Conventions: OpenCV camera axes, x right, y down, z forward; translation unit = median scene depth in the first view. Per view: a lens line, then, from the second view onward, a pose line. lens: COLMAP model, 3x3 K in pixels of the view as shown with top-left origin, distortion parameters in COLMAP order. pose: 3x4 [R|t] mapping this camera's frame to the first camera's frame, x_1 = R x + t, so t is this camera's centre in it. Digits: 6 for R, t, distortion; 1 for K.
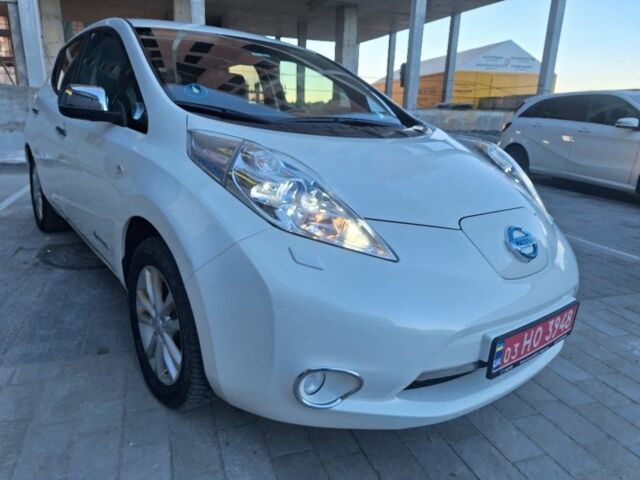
lens RADIAL K [[449.4, 0, 309.3], [0, 449.4, 240.8], [0, 0, 1]] dist [0.009924, 0.000544]
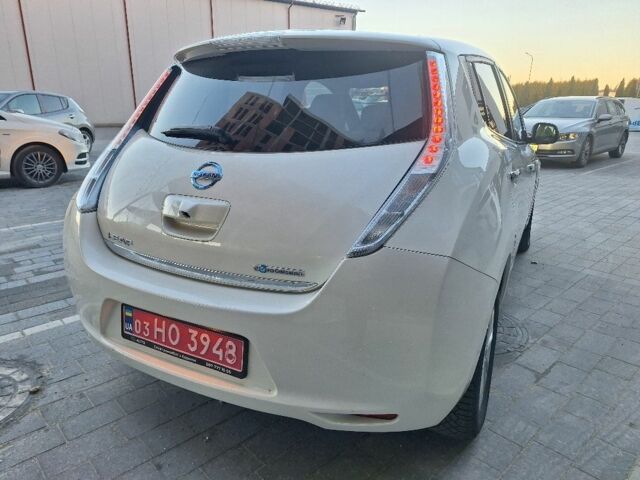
lens RADIAL K [[449.4, 0, 309.3], [0, 449.4, 240.8], [0, 0, 1]] dist [0.009924, 0.000544]
pose [[-0.398179, -0.311773, 0.862700, -1.721426], [0.228826, 0.876979, 0.422548, -0.867395], [-0.888308, 0.365658, -0.277853, 2.393012]]
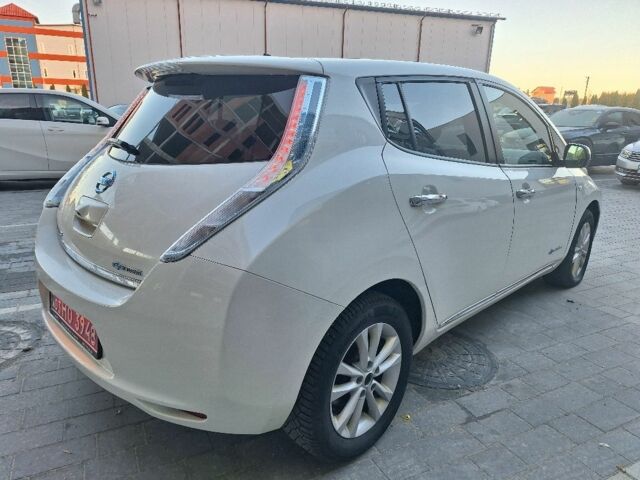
lens RADIAL K [[443.5, 0, 307.4], [0, 443.5, 240.5], [0, 0, 1]] dist [0.044376, -0.035921]
pose [[-0.116851, -0.315912, 0.941565, -1.876299], [0.251758, 0.907671, 0.335784, -0.776443], [-0.960710, 0.276283, -0.026529, 1.973357]]
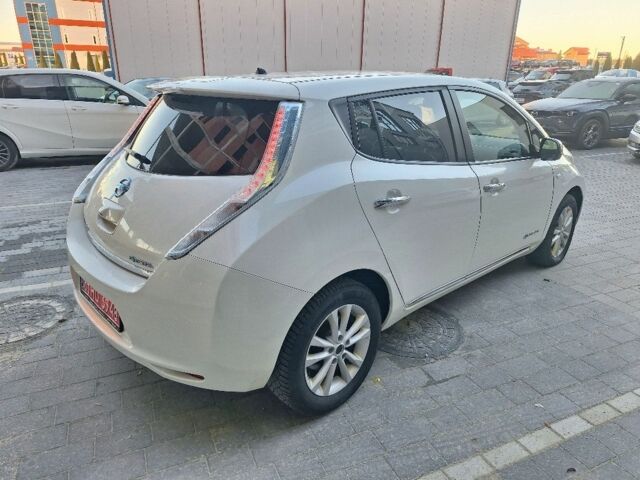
lens RADIAL K [[440.4, 0, 315.4], [0, 440.4, 237.9], [0, 0, 1]] dist [0.071970, -0.064560]
pose [[-0.086154, -0.378802, 0.921459, -2.026547], [0.261099, 0.883986, 0.387809, -0.870380], [-0.961460, 0.274003, 0.022746, 1.868108]]
